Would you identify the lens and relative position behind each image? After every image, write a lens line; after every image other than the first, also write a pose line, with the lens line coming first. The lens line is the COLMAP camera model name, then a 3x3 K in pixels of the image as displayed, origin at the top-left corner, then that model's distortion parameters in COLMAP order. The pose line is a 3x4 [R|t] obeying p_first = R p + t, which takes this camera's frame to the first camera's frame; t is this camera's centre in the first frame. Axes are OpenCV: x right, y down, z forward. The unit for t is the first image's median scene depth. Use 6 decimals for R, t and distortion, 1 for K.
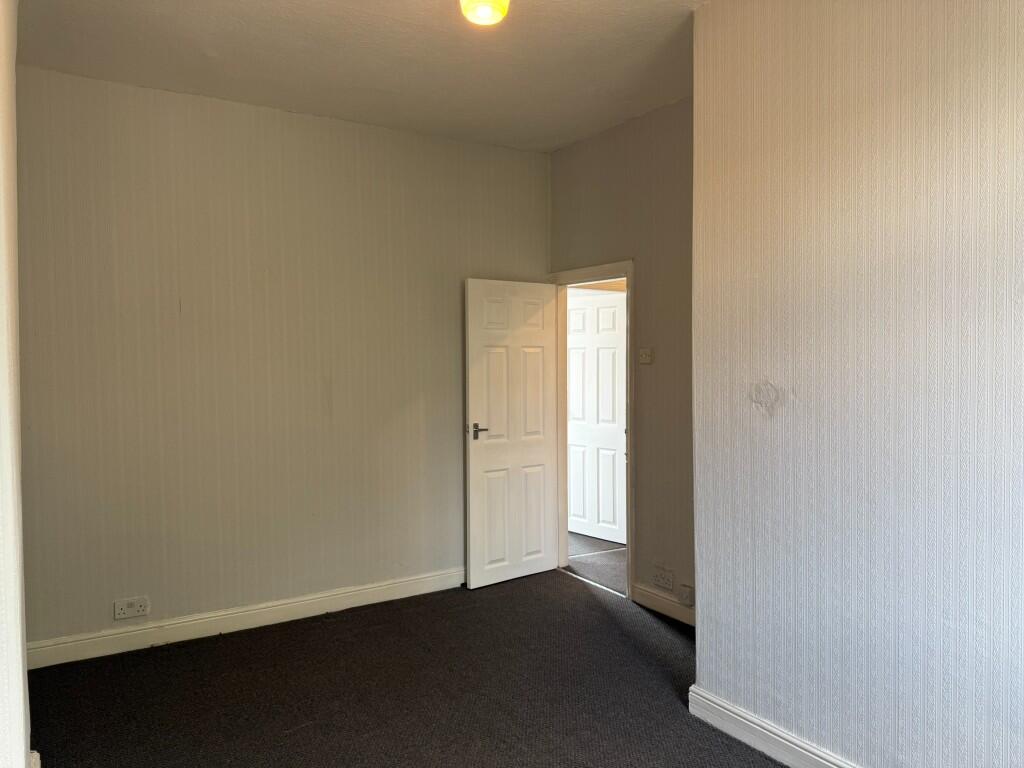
lens RADIAL K [[722.3, 0, 512.0], [0, 722.3, 384.0], [0, 0, 1]] dist [0.051986, -0.095872]
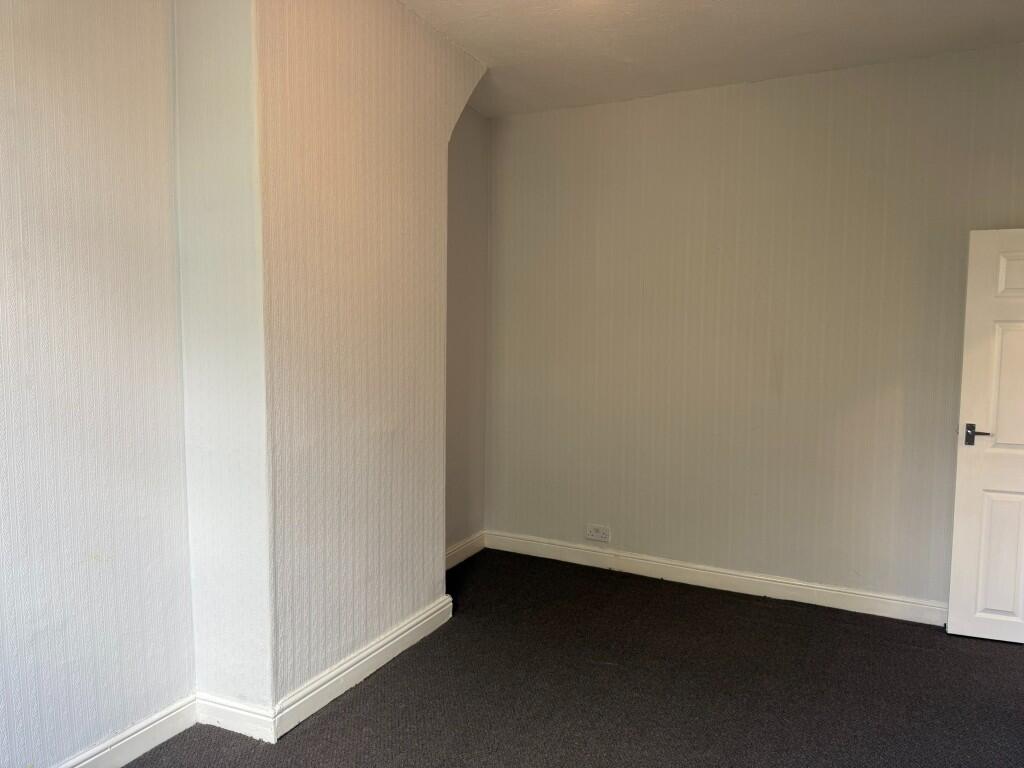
lens RADIAL K [[722.3, 0, 512.0], [0, 722.3, 384.0], [0, 0, 1]] dist [0.051986, -0.095872]
pose [[0.495376, 0.083186, -0.864686, 0.389653], [-0.034580, 0.996504, 0.076056, -0.029992], [0.867990, -0.007776, 0.496521, 0.223418]]
